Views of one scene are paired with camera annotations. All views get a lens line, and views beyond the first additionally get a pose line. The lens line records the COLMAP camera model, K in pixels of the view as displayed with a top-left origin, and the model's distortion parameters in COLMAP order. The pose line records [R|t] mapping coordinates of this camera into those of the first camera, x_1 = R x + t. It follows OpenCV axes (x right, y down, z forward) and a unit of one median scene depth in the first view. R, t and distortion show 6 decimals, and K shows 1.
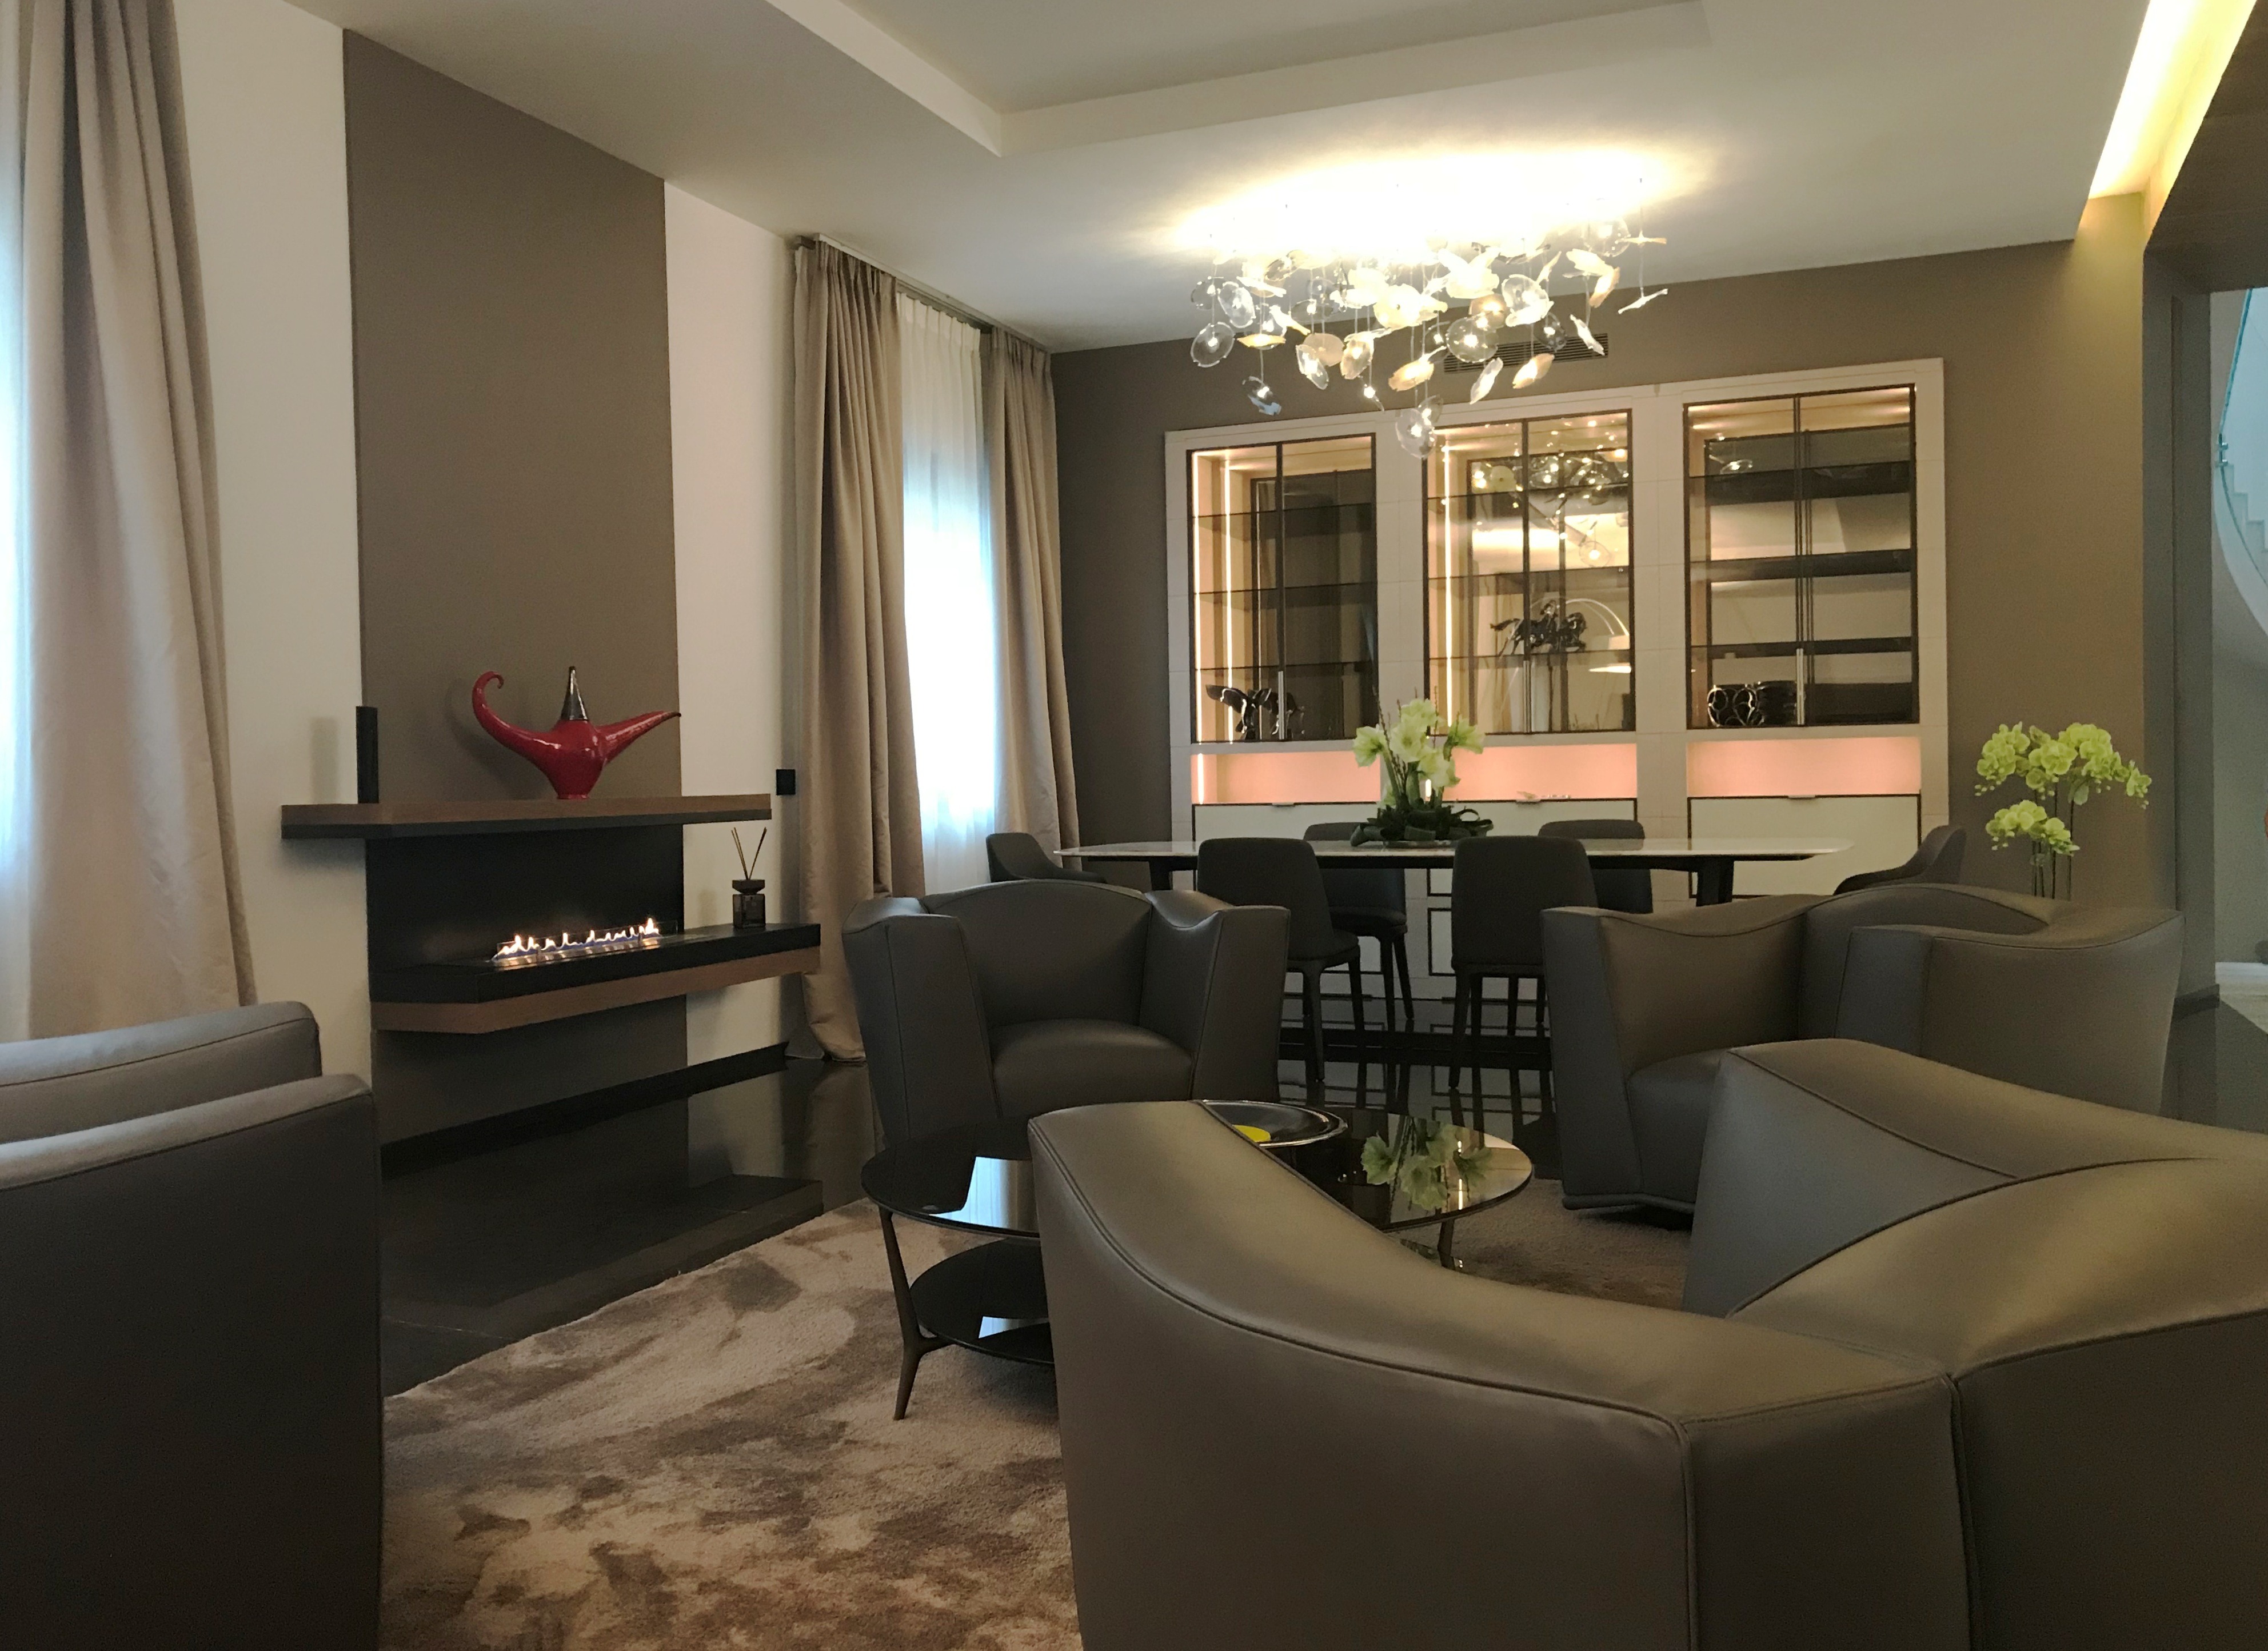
lens RADIAL K [[1944.4, 0, 1134.0], [0, 1944.4, 825.5], [0, 0, 1]] dist [0.120079, -0.000561]
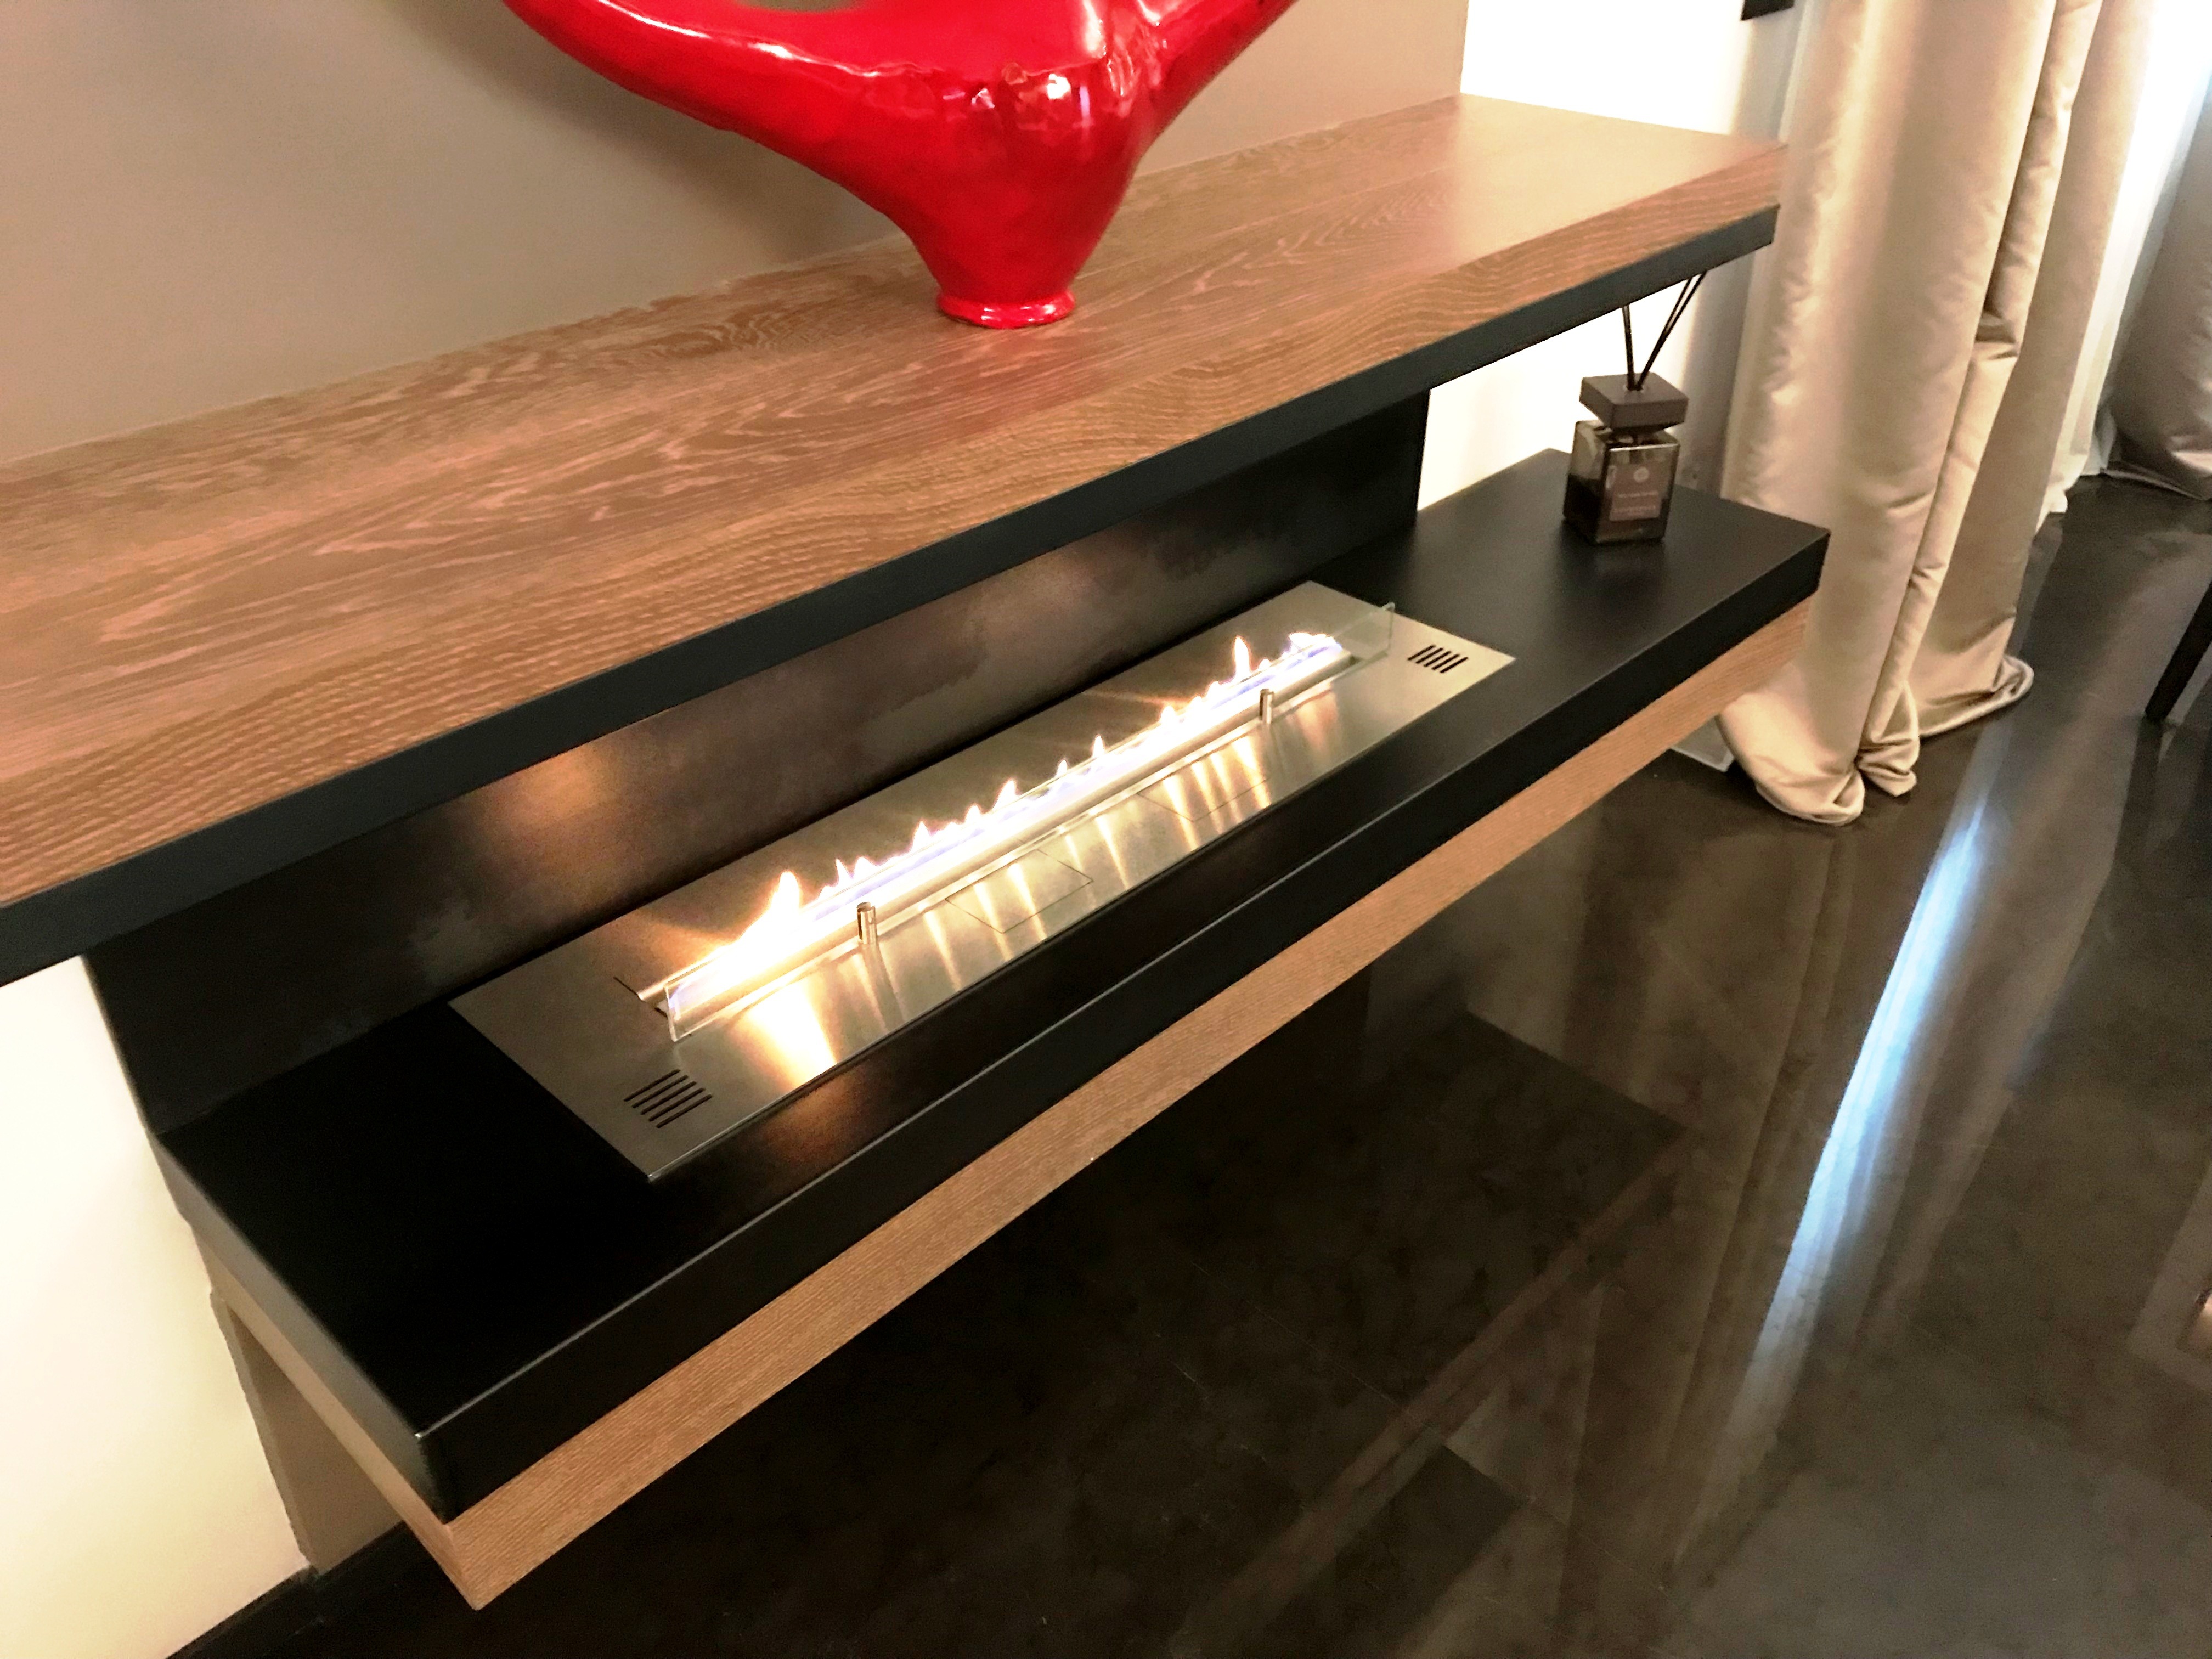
lens RADIAL K [[1821.4, 0, 1106.0], [0, 1821.4, 829.5], [0, 0, 1]] dist [0.003998, 0.001030]
pose [[0.925713, 0.221627, -0.306492, -0.154315], [-0.025931, 0.845620, 0.533155, -0.059504], [0.377337, -0.485600, 0.788549, 0.637187]]
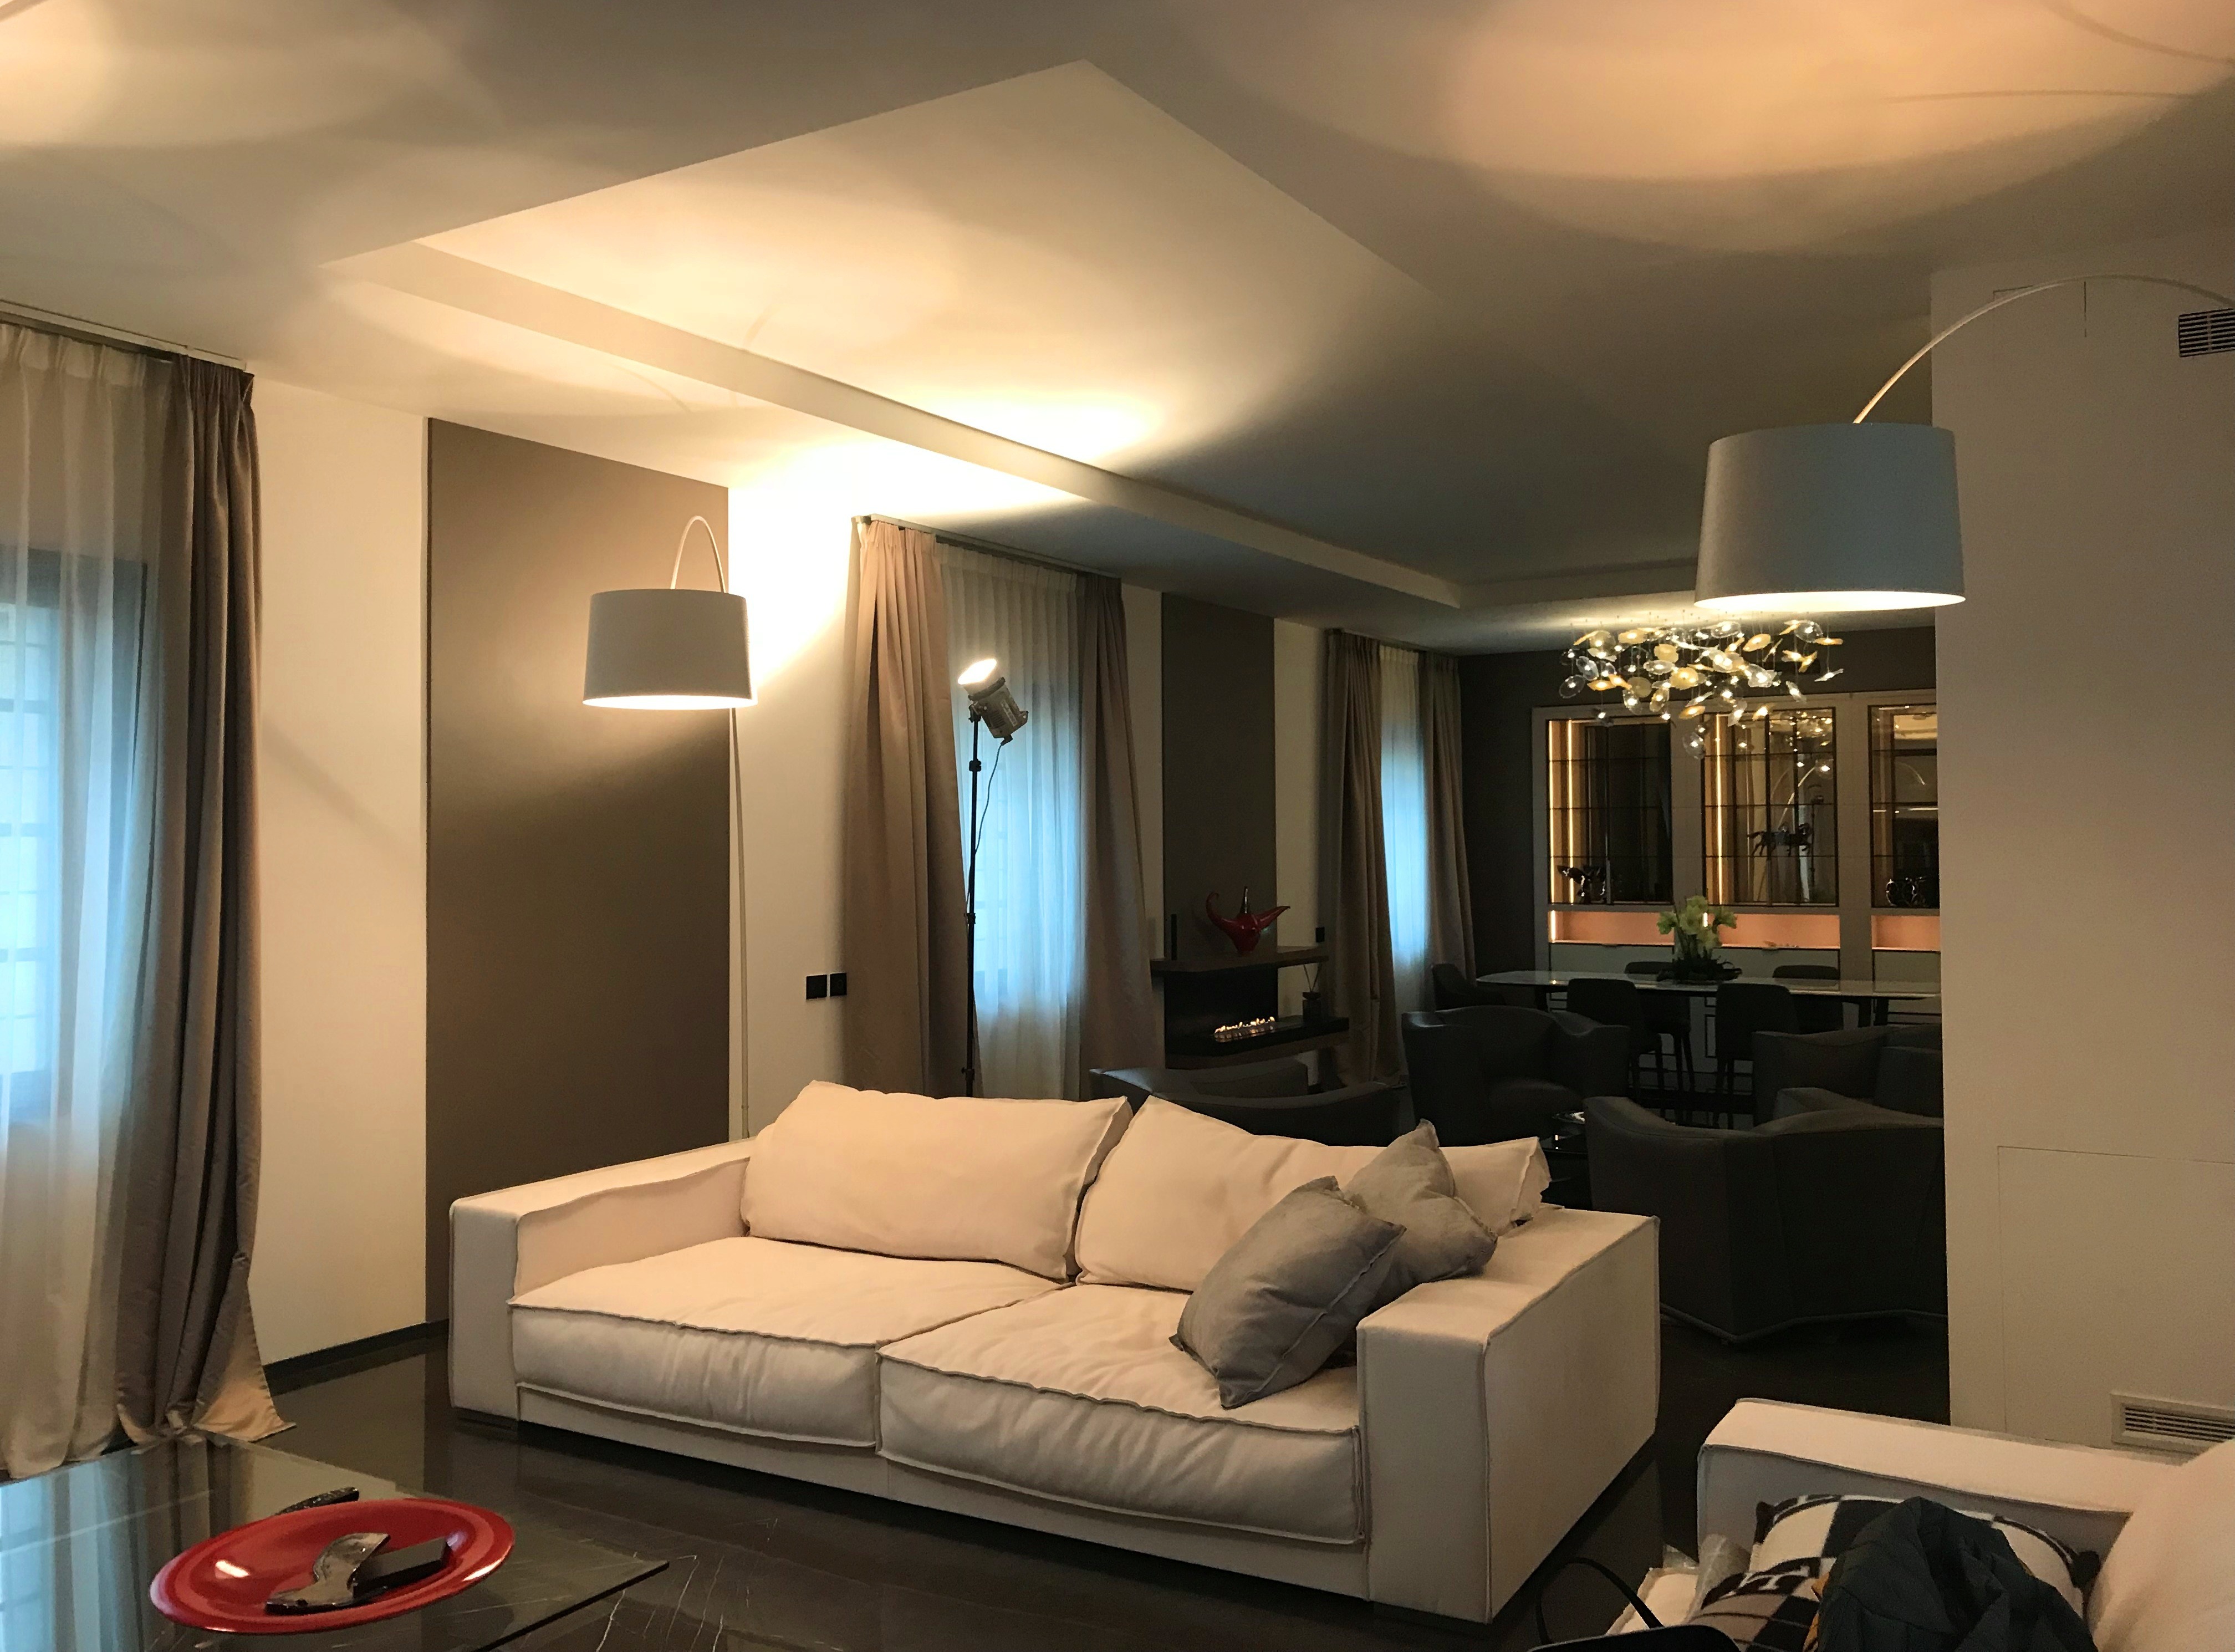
lens RADIAL K [[1843.5, 0, 1117.5], [0, 1843.5, 826.0], [0, 0, 1]] dist [0.053661, 0.001559]
pose [[0.986641, 0.007213, -0.162752, -0.089743], [-0.013614, 0.999176, -0.038247, -0.055387], [0.162341, 0.039952, 0.985925, -0.672713]]
